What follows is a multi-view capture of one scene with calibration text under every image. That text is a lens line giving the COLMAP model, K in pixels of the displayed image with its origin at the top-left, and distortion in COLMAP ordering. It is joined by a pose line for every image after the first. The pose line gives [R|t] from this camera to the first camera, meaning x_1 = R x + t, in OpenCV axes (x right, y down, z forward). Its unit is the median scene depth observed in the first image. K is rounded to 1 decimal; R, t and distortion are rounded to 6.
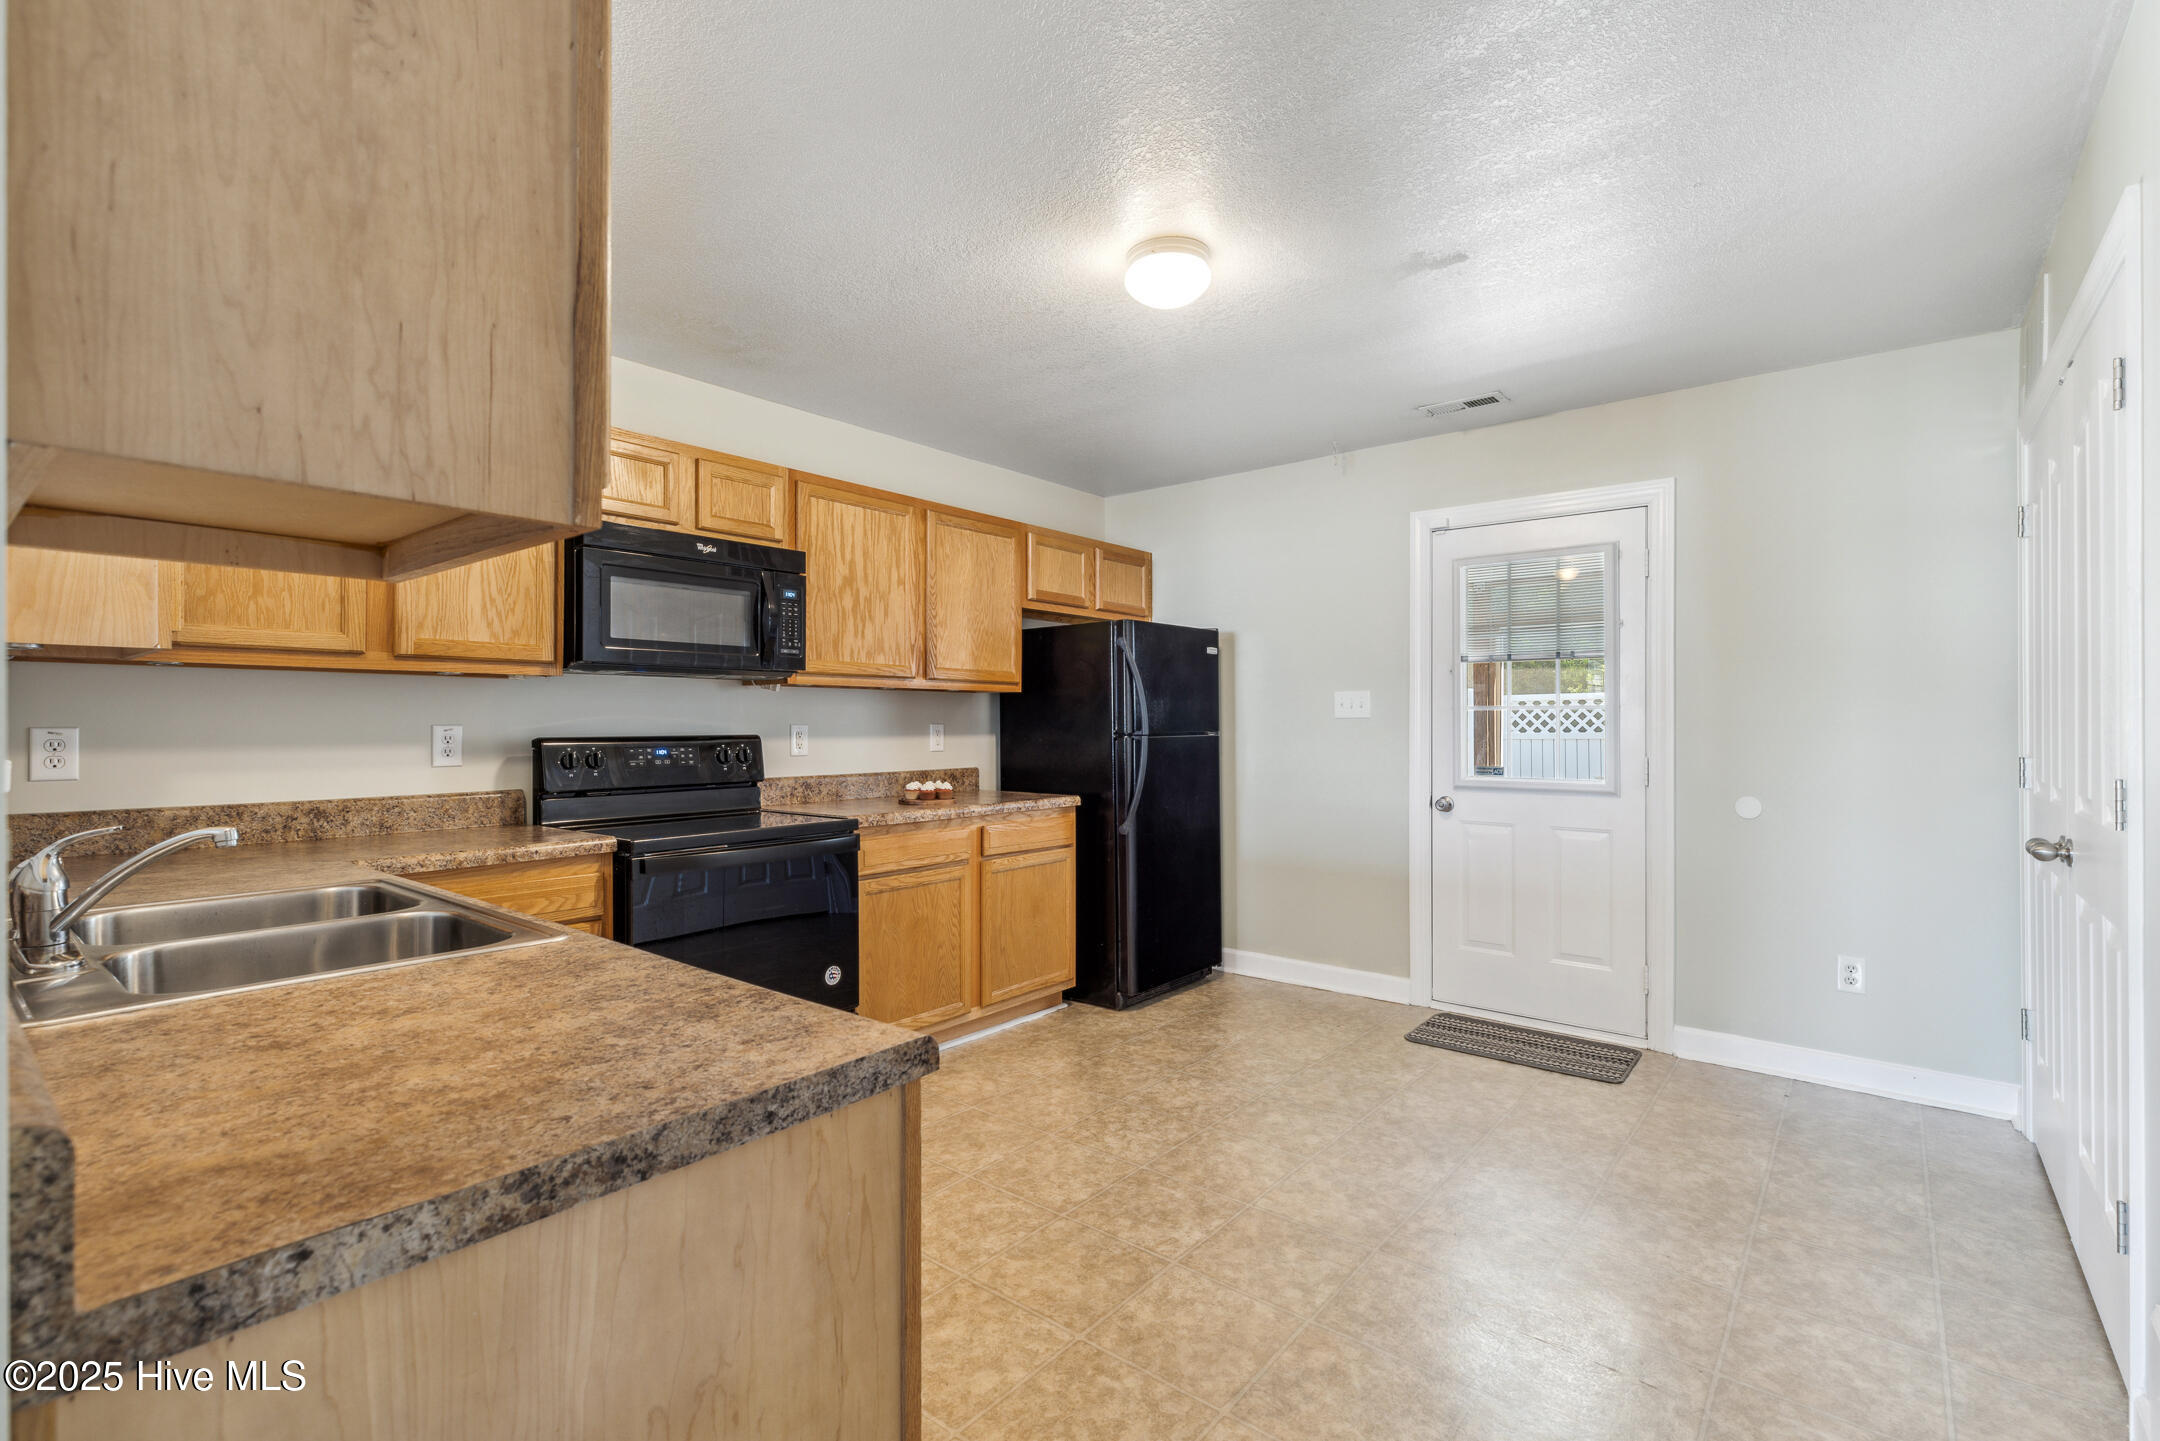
lens RADIAL K [[975.5, 0, 1072.0], [0, 975.5, 723.9], [0, 0, 1]] dist [0.004478, -0.000173]
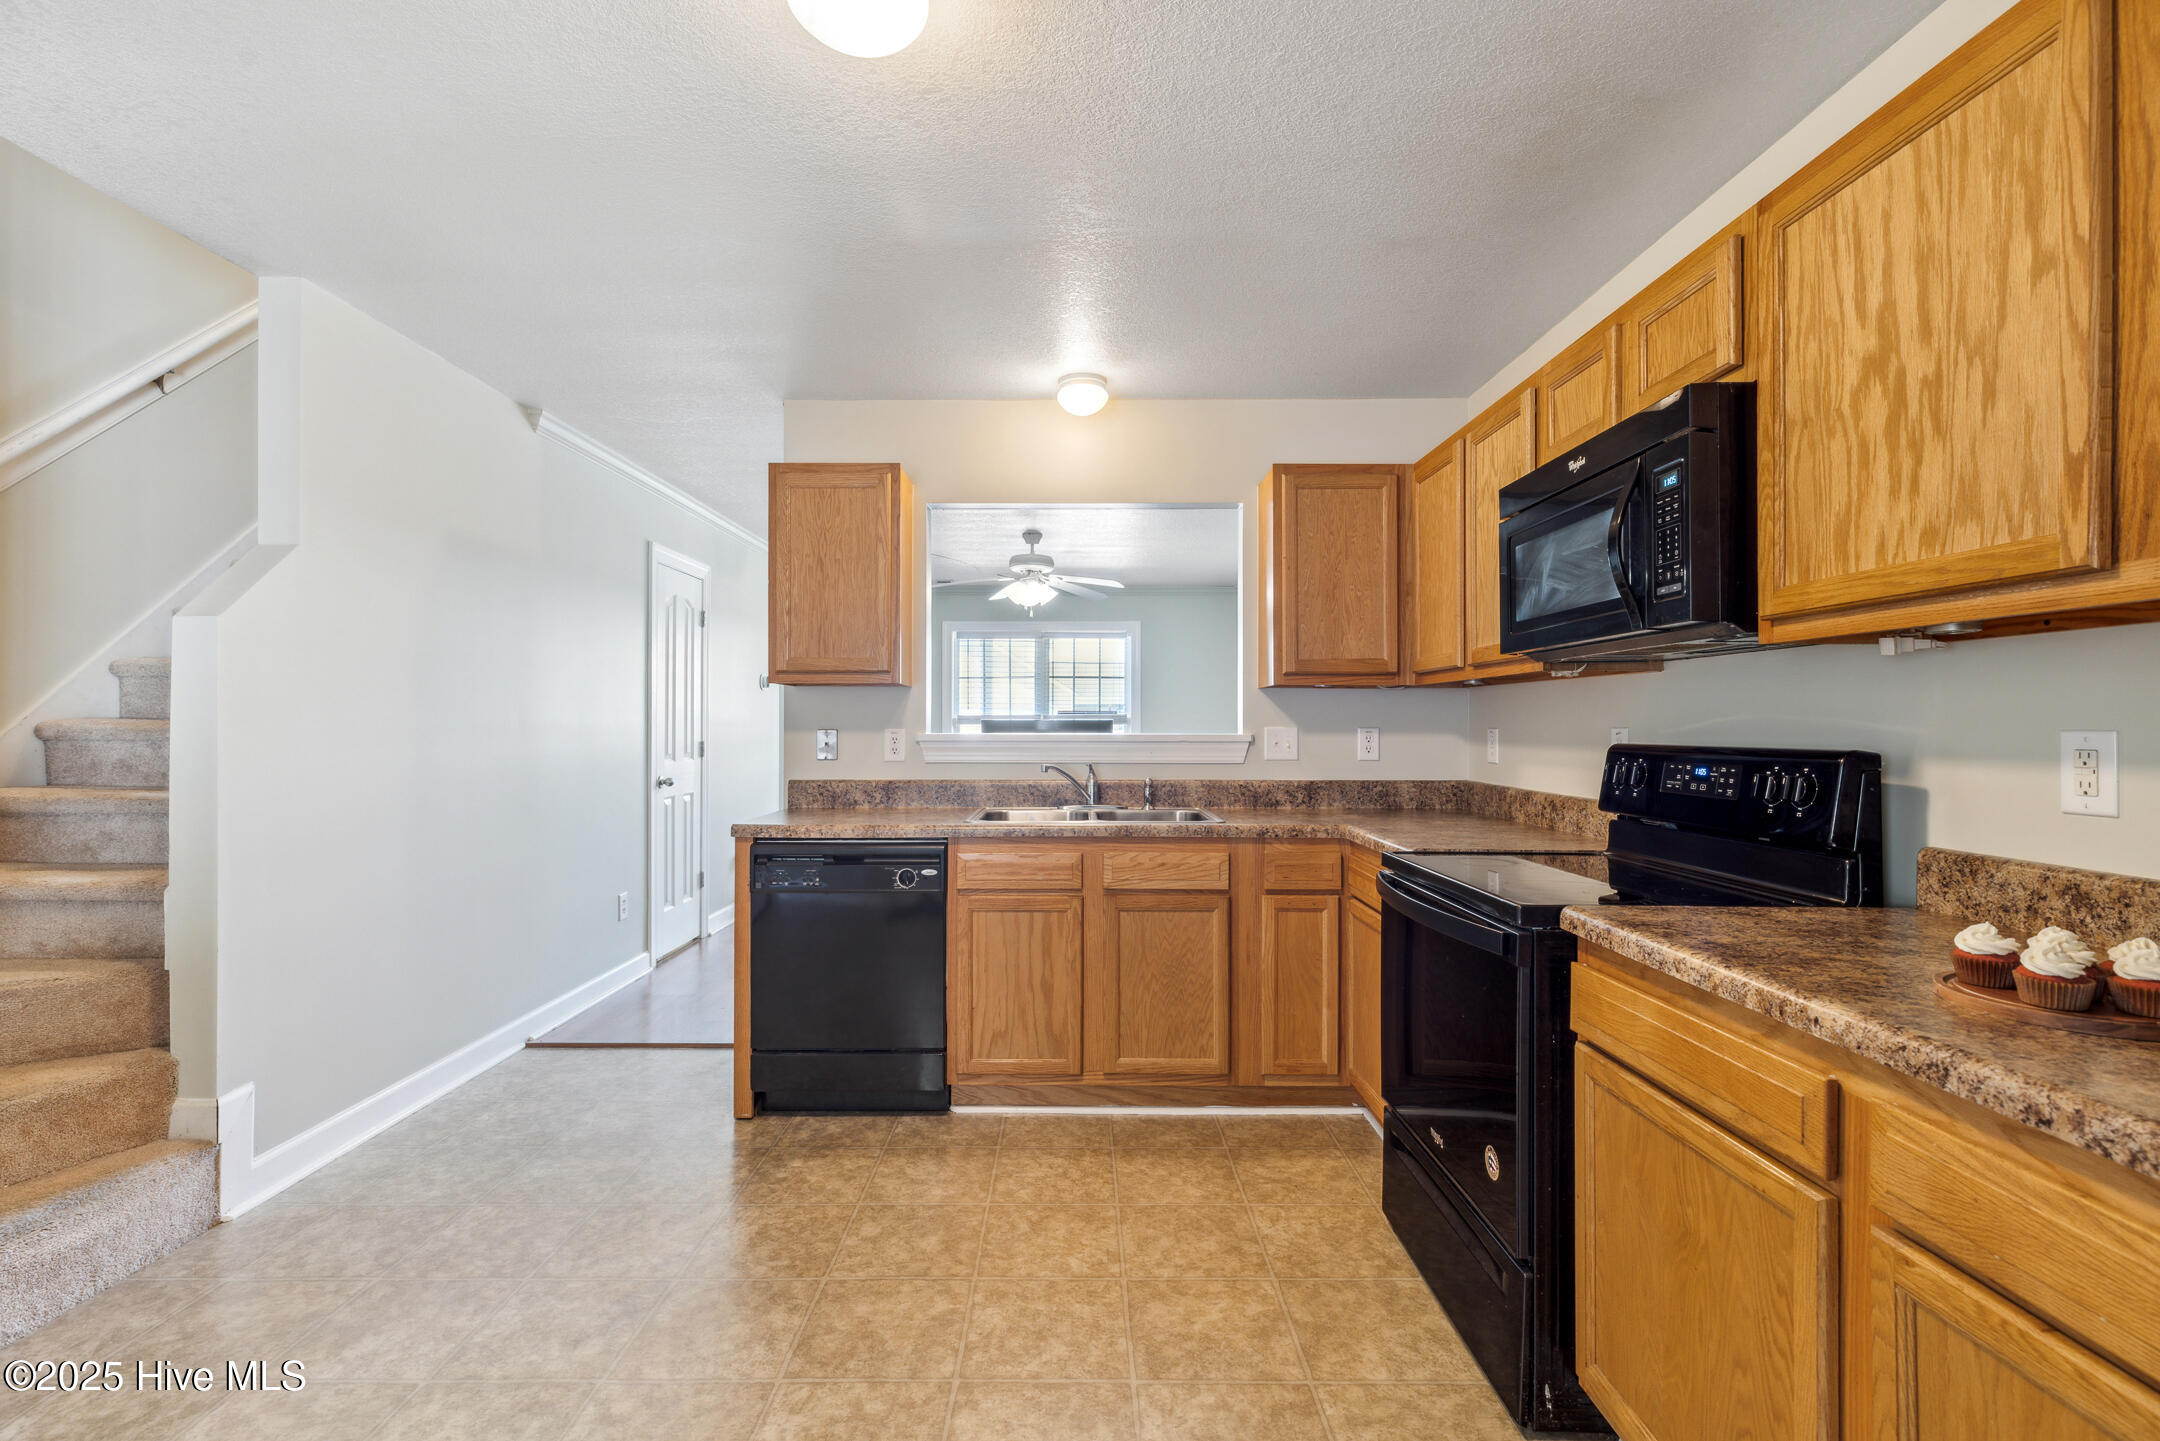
lens RADIAL K [[977.1, 0, 1068.2], [0, 977.1, 718.5], [0, 0, 1]] dist [0.005114, -0.000489]
pose [[-0.774069, -0.005327, -0.633079, 0.276543], [-0.001714, 0.999979, -0.006318, -0.000713], [0.633099, -0.003806, -0.774061, 1.125140]]
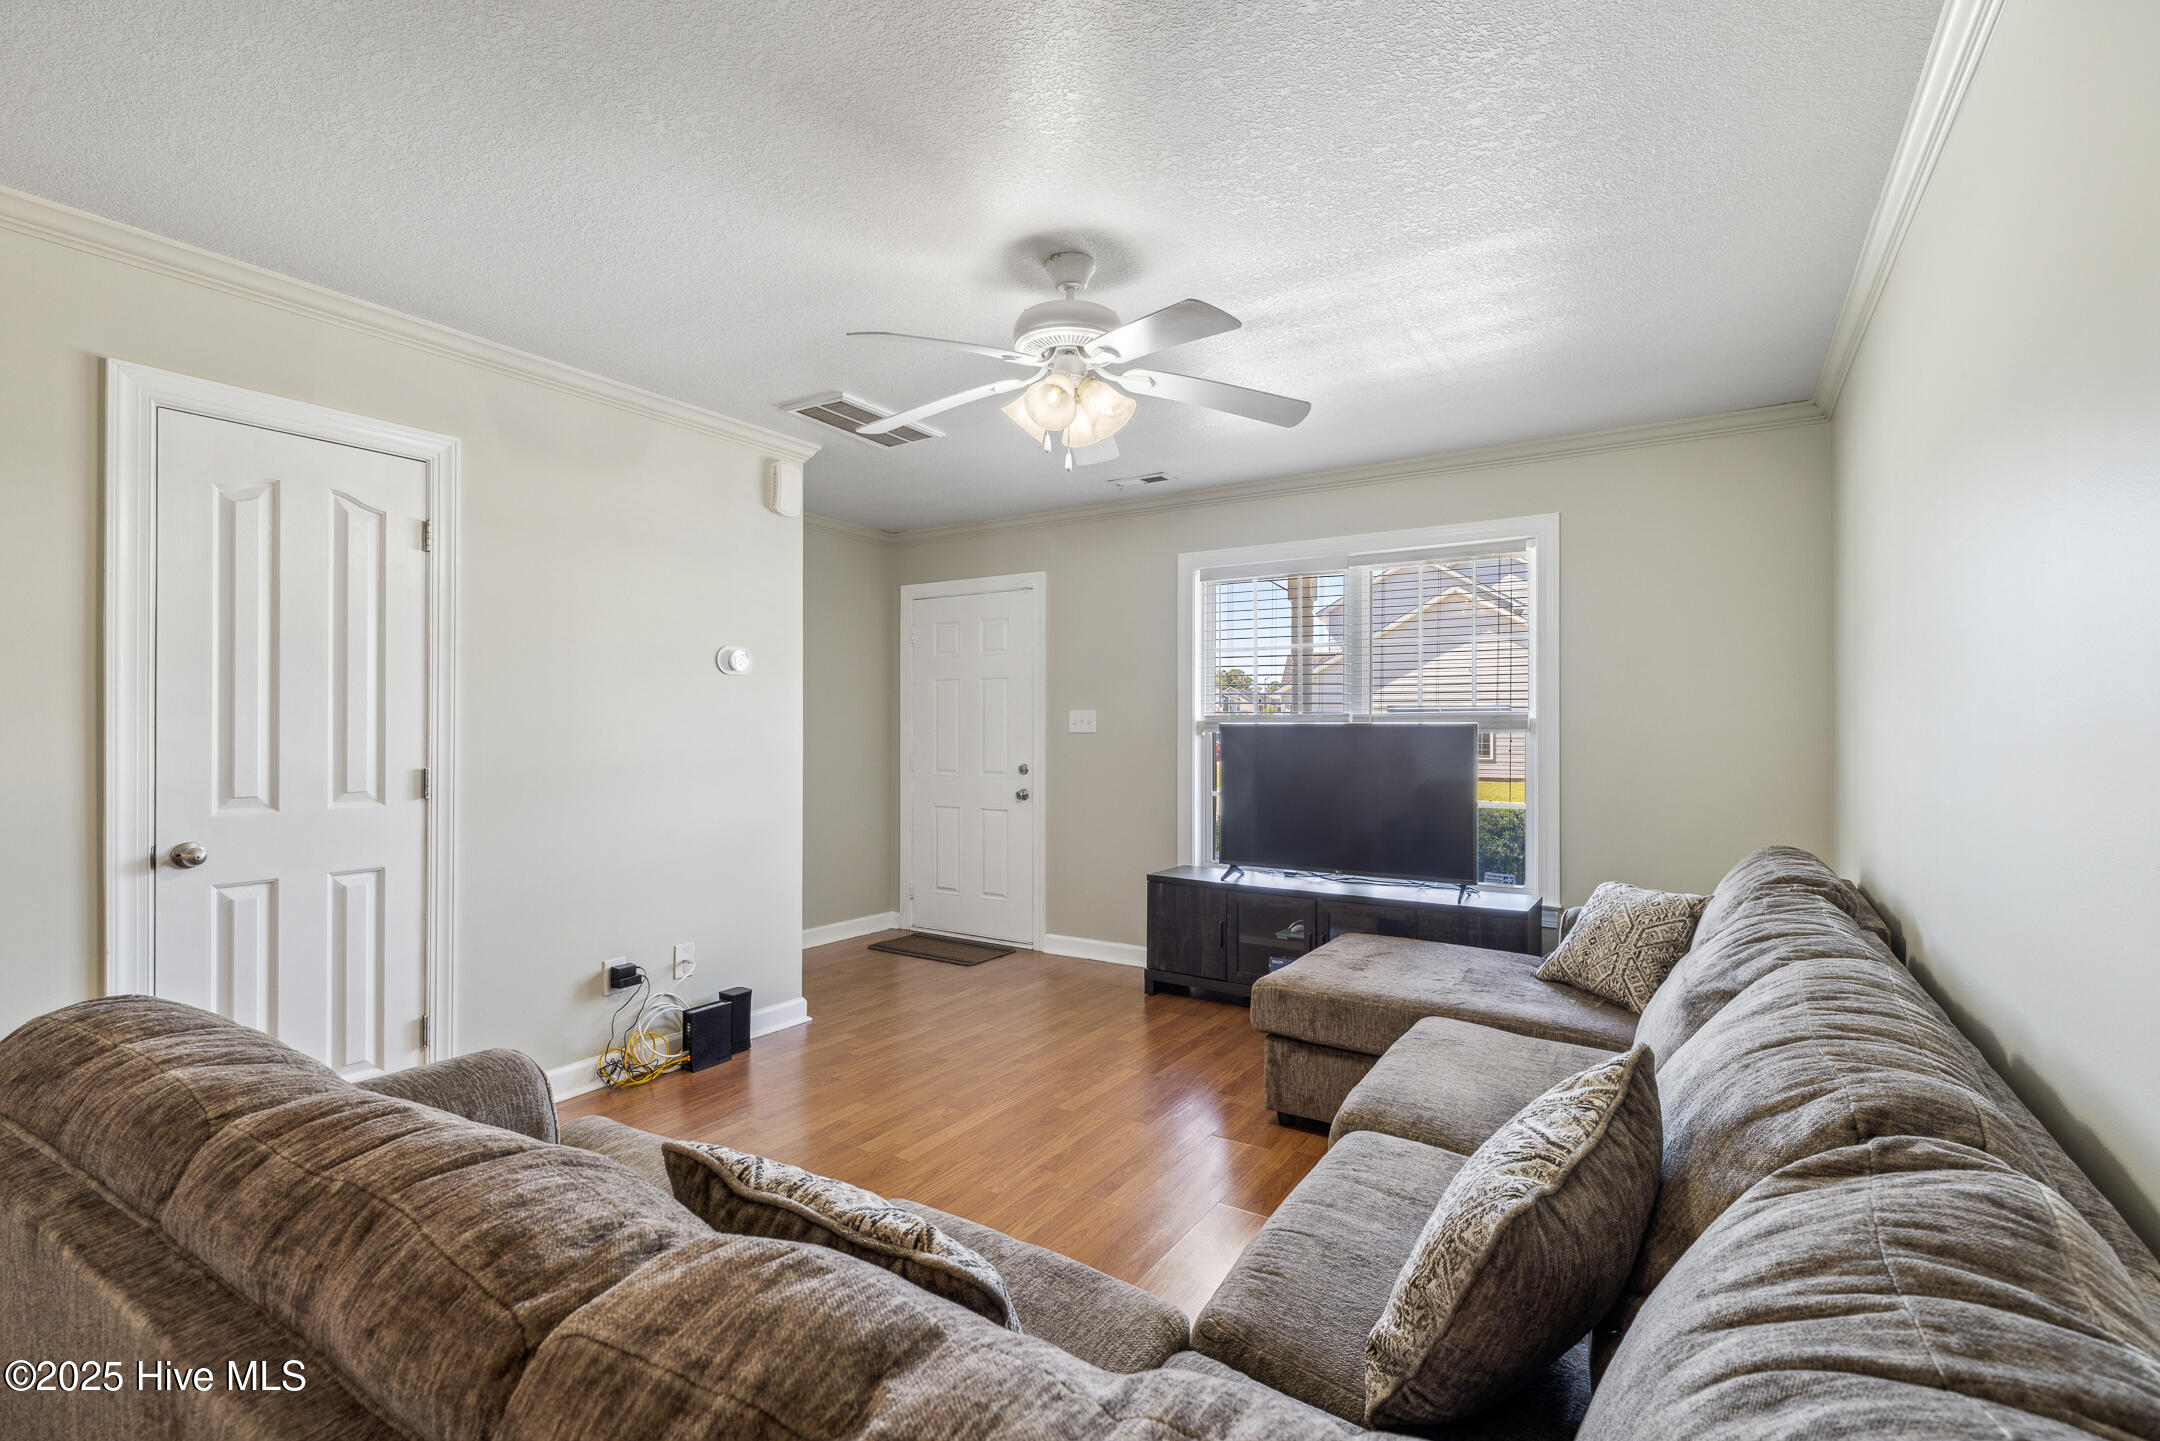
lens RADIAL K [[975.5, 0, 1072.0], [0, 975.5, 723.9], [0, 0, 1]] dist [0.004478, -0.000173]
pose [[-0.993215, -0.000840, -0.116289, -0.717070], [-0.000735, 0.999999, -0.000952, -0.010232], [0.116290, -0.000860, -0.993215, 0.414553]]
